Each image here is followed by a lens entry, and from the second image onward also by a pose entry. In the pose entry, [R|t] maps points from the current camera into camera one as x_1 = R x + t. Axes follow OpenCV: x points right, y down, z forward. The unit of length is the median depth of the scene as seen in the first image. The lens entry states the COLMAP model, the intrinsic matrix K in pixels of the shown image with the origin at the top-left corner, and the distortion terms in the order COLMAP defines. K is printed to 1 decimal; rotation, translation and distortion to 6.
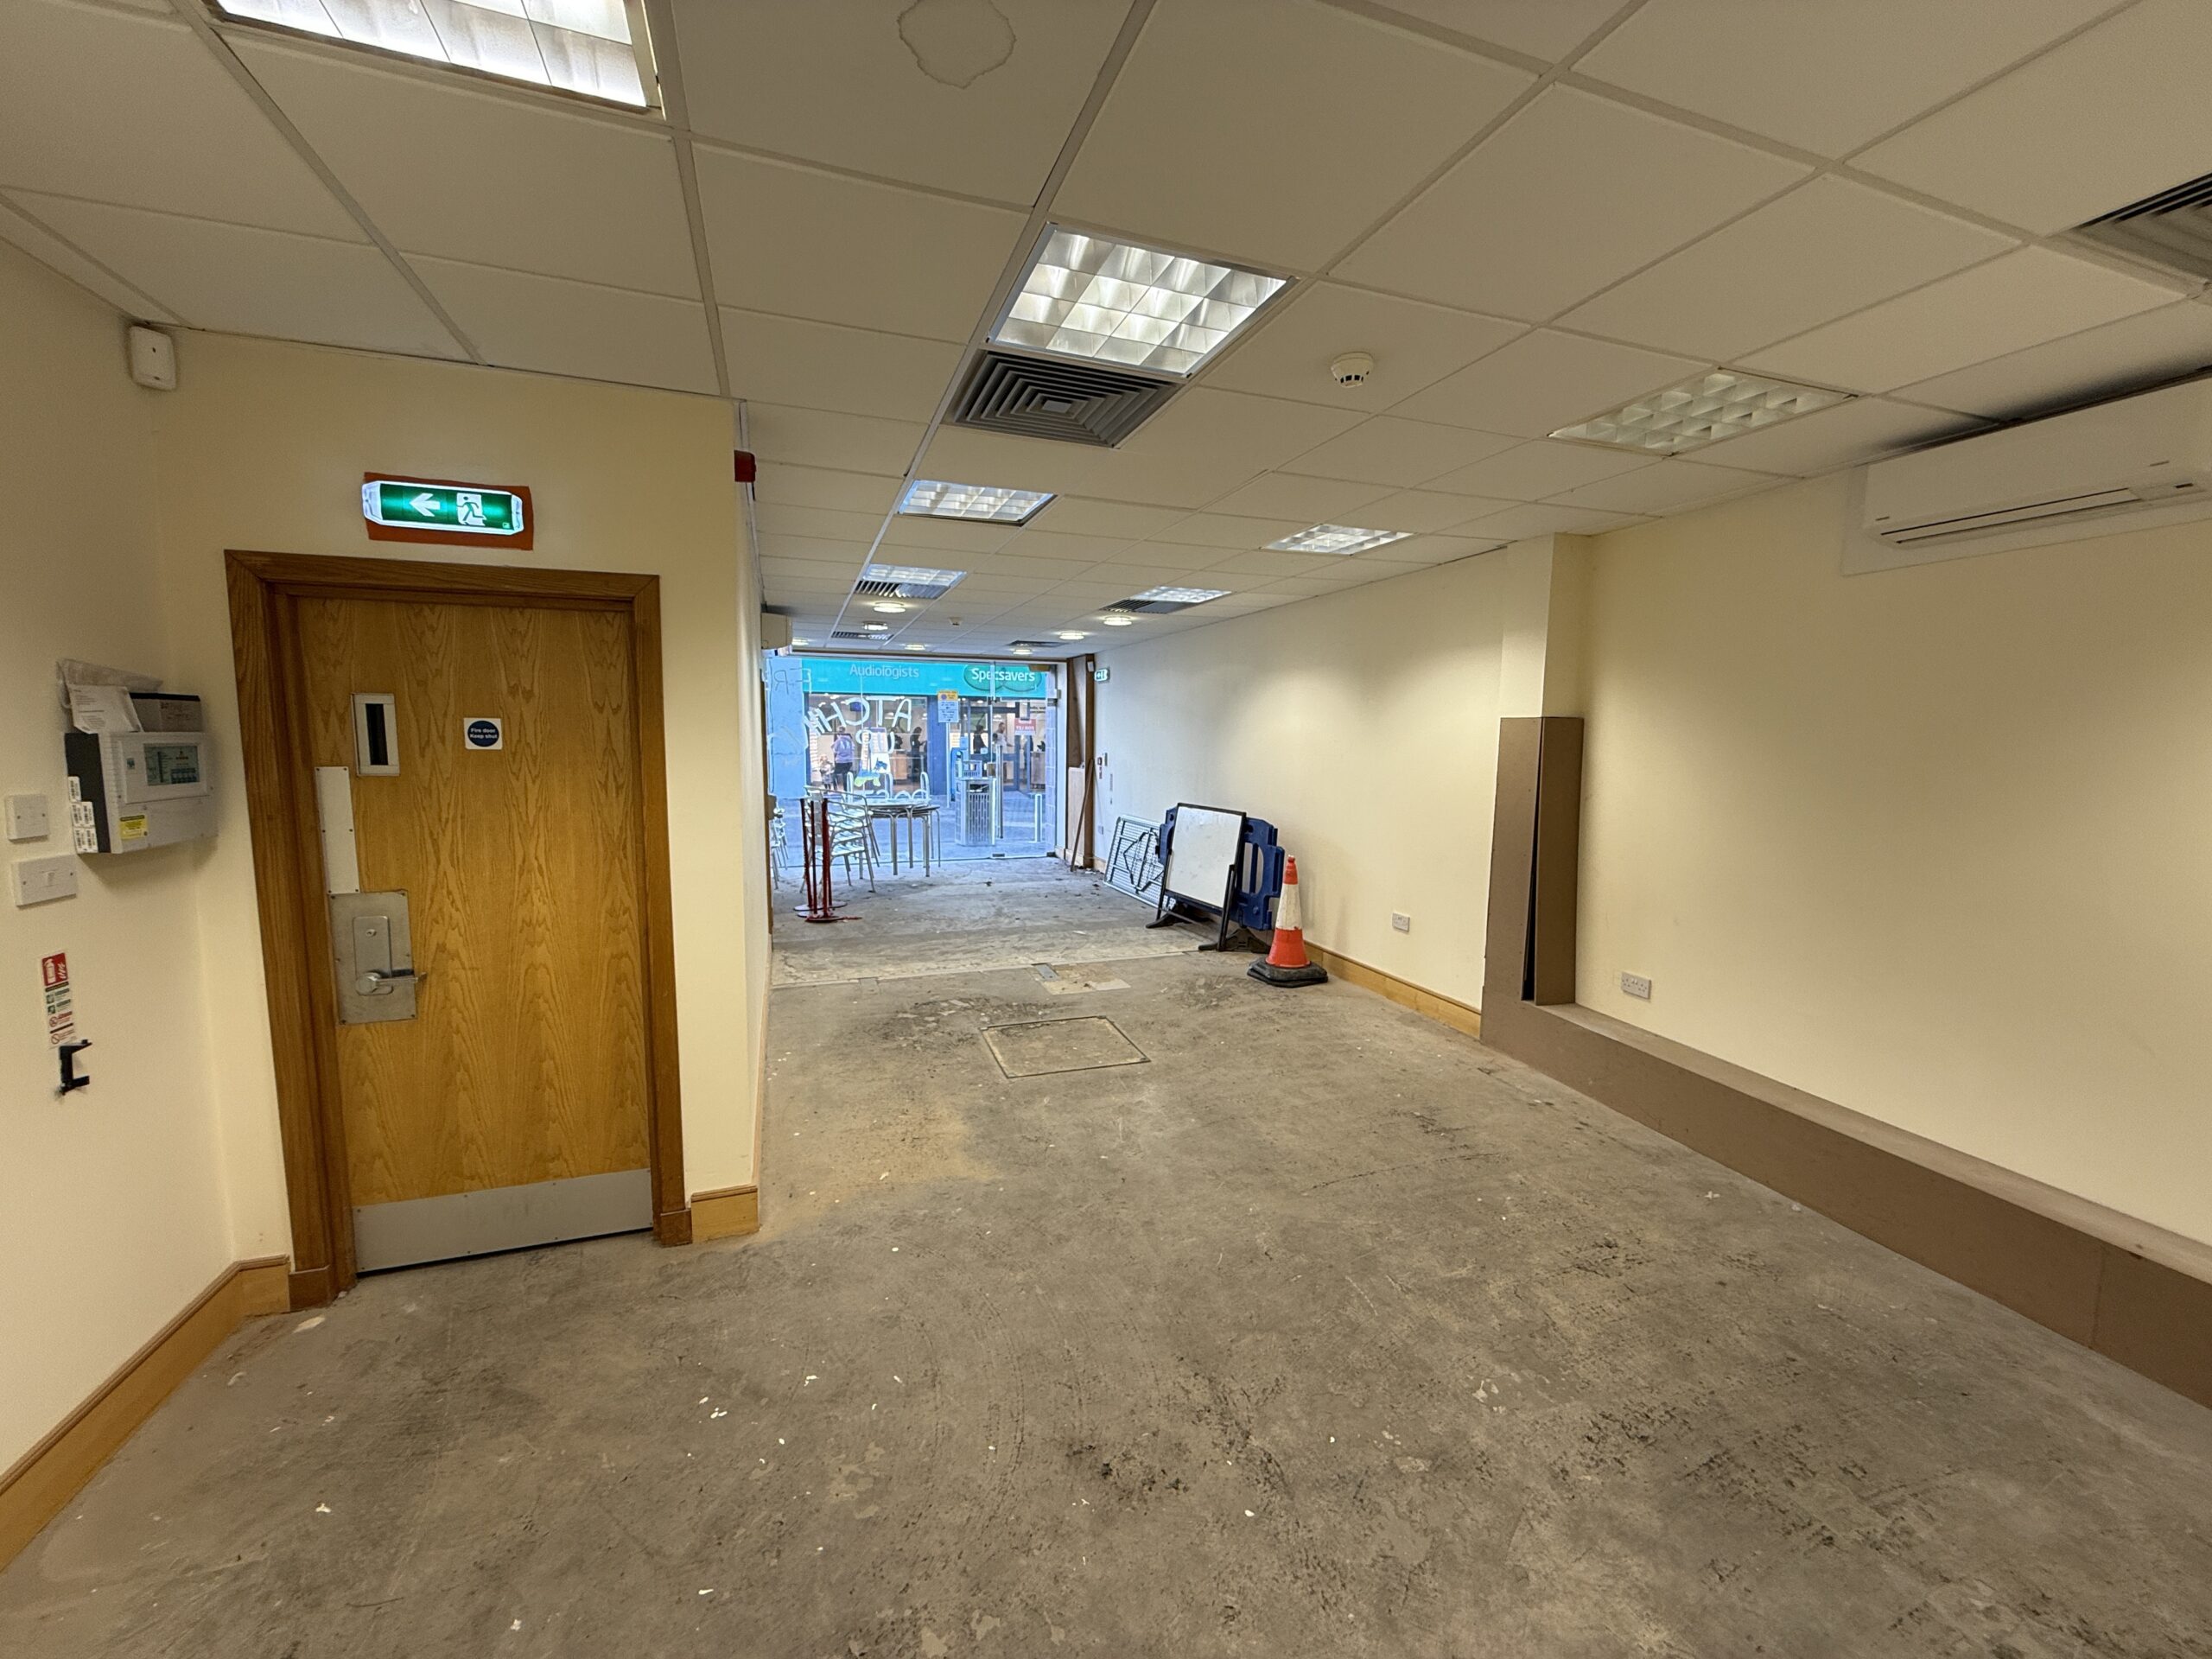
lens RADIAL K [[869.8, 0, 1106.0], [0, 869.8, 829.5], [0, 0, 1]] dist [0.001645, 0.000185]
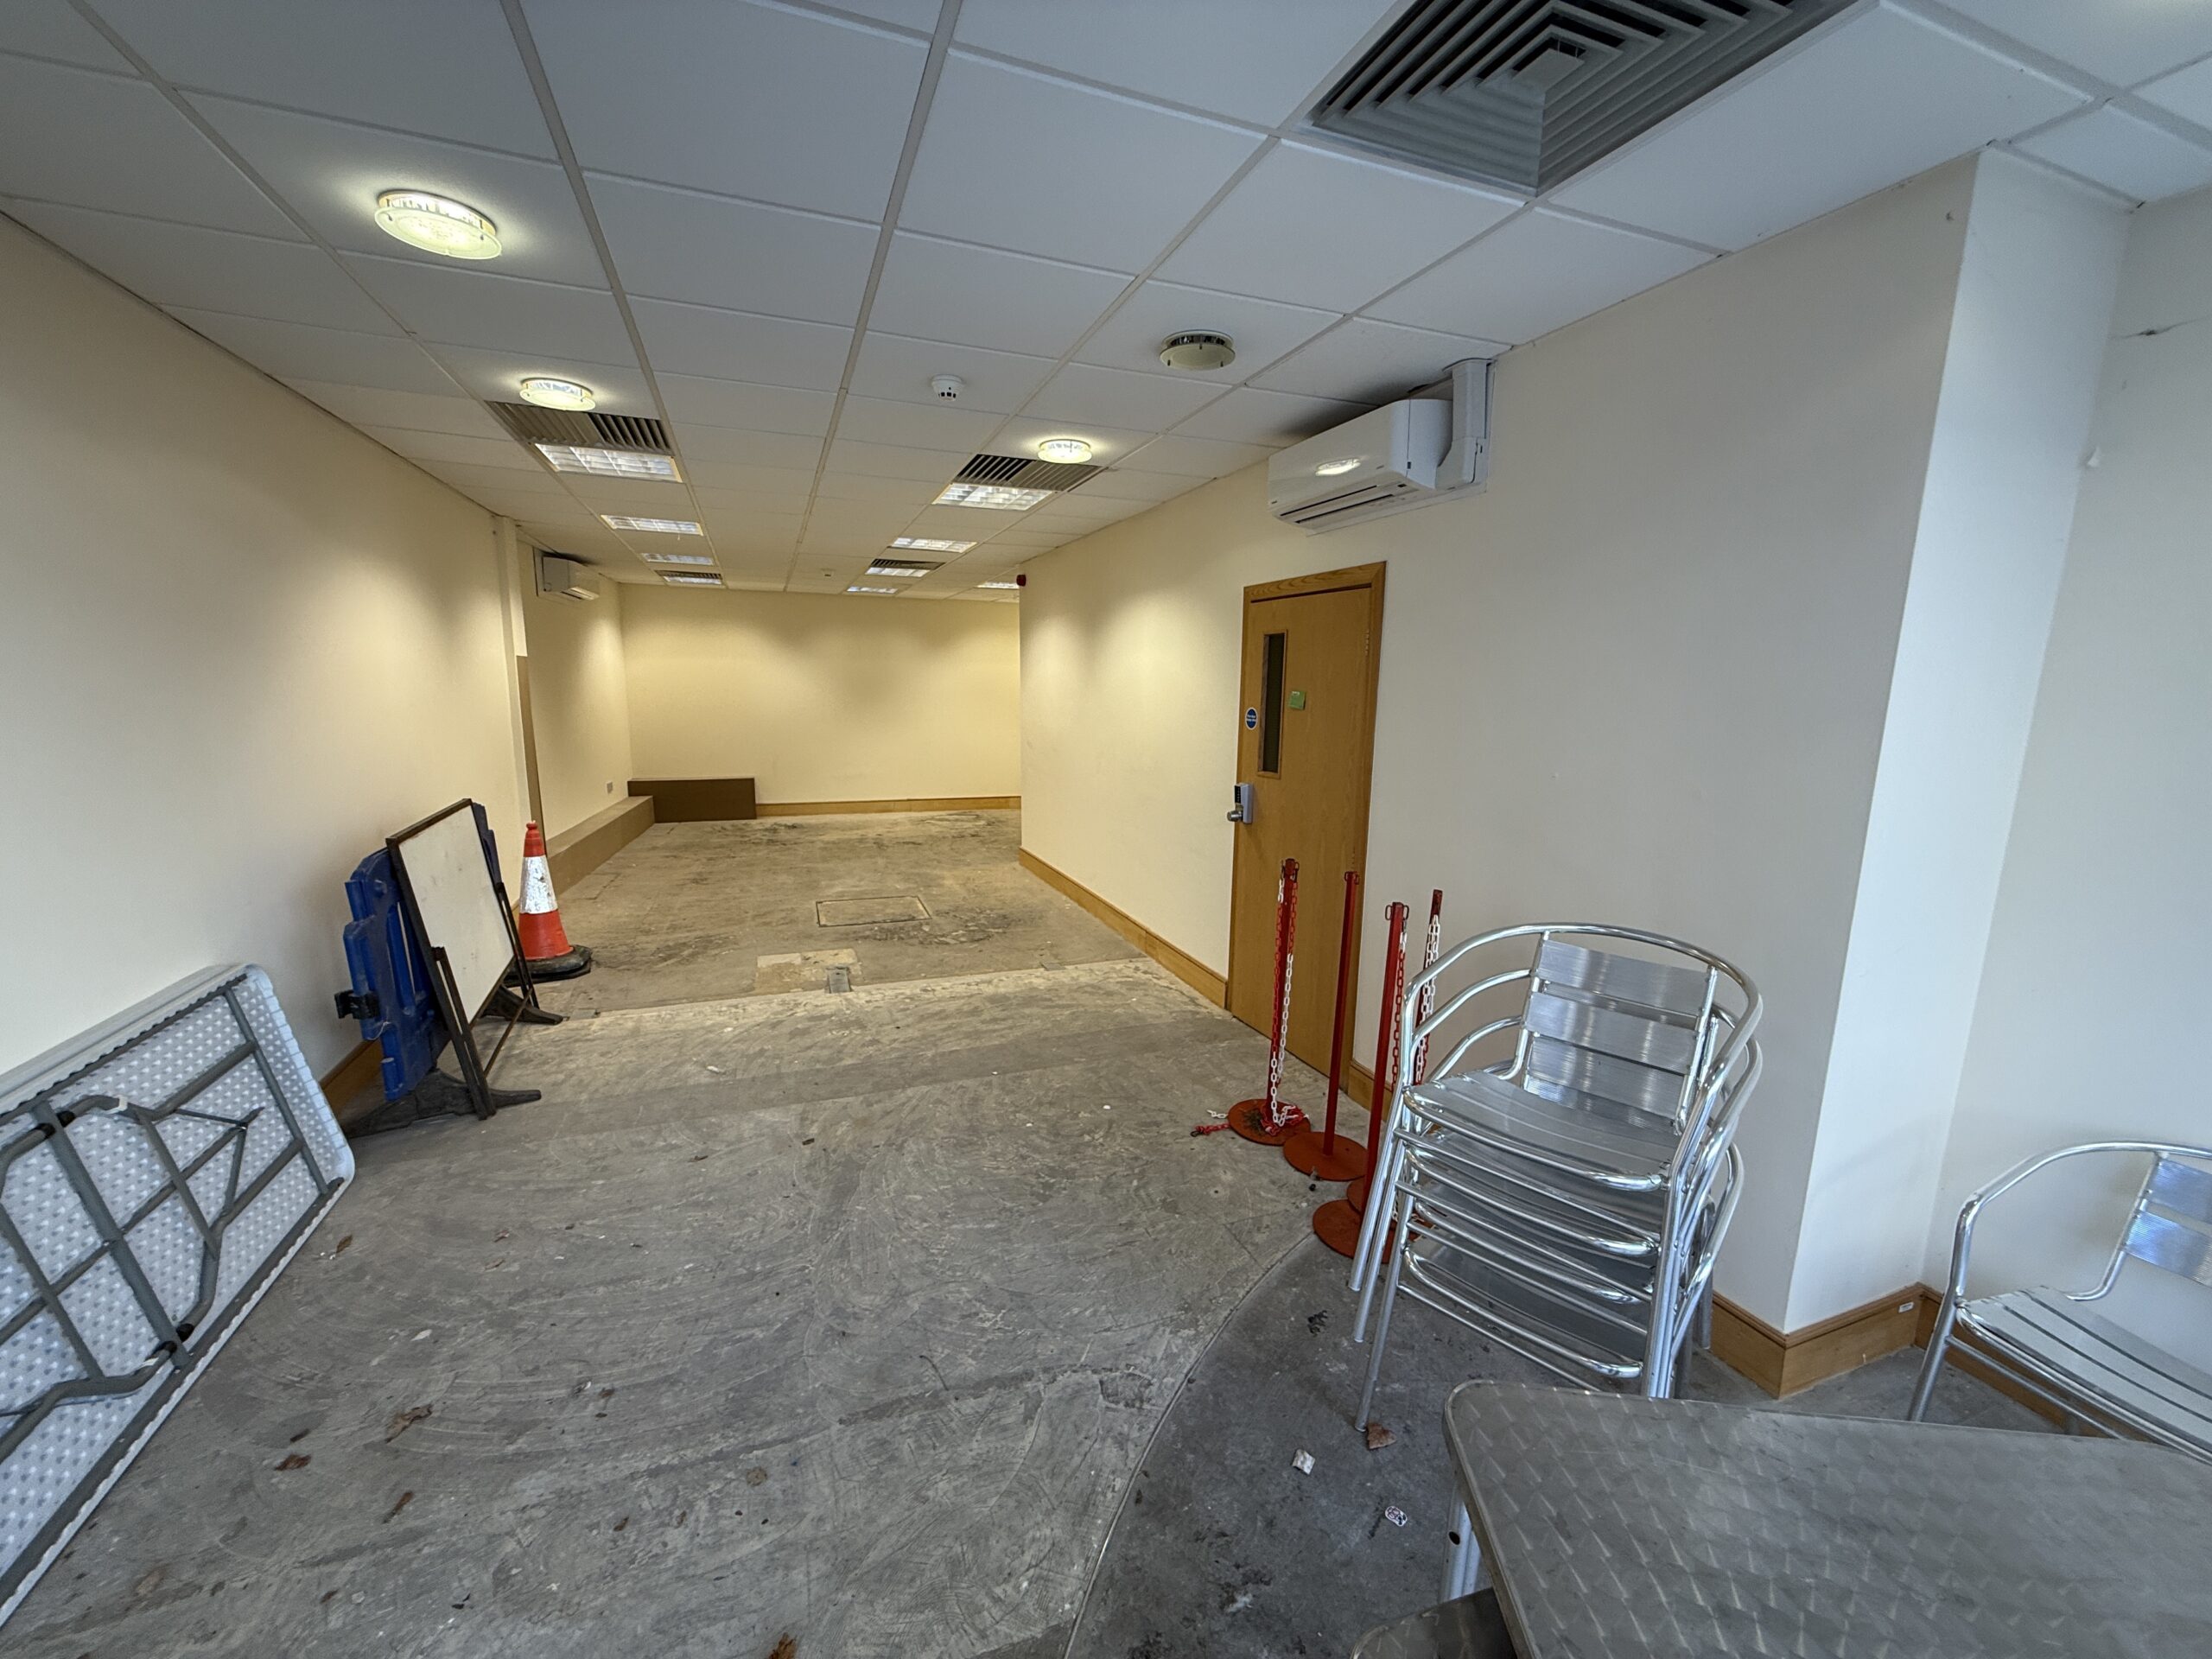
lens RADIAL K [[869.8, 0, 1106.0], [0, 869.8, 829.5], [0, 0, 1]] dist [0.001645, 0.000185]
pose [[-0.999508, -0.021111, -0.023196, -0.319263], [-0.026602, 0.962384, 0.270386, -0.207398], [0.016616, 0.270870, -0.962472, 1.906023]]
